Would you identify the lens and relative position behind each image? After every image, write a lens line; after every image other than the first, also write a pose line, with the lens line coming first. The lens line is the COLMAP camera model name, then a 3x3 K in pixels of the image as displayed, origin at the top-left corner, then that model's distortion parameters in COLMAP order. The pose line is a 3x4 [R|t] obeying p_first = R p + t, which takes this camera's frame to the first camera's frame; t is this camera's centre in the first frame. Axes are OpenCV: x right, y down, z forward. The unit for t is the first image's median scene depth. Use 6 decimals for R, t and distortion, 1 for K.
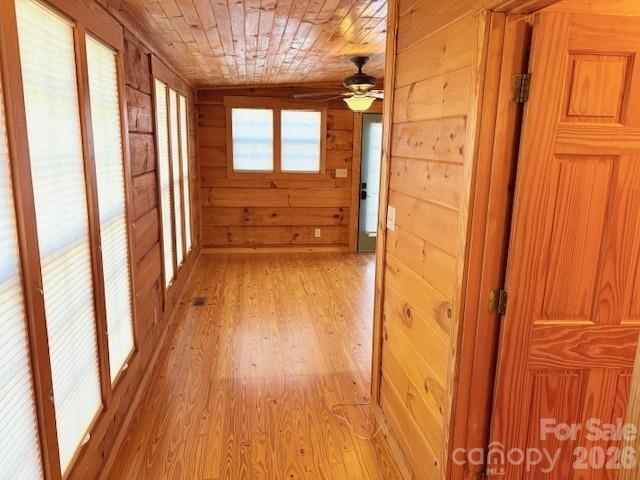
lens RADIAL K [[483.9, 0, 320.0], [0, 483.9, 240.0], [0, 0, 1]] dist [0.056641, -0.075885]
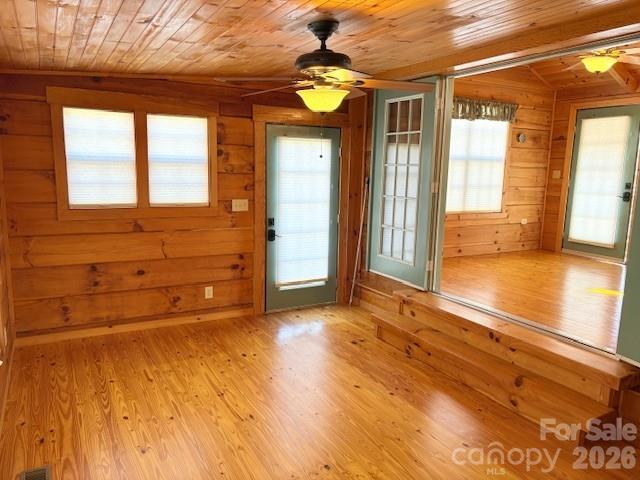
lens RADIAL K [[483.9, 0, 320.0], [0, 483.9, 240.0], [0, 0, 1]] dist [0.056641, -0.075885]
pose [[0.934434, -0.055156, 0.351839, -0.098734], [0.068270, 0.997354, -0.024967, -0.063125], [-0.349531, 0.047350, 0.935727, 0.303439]]
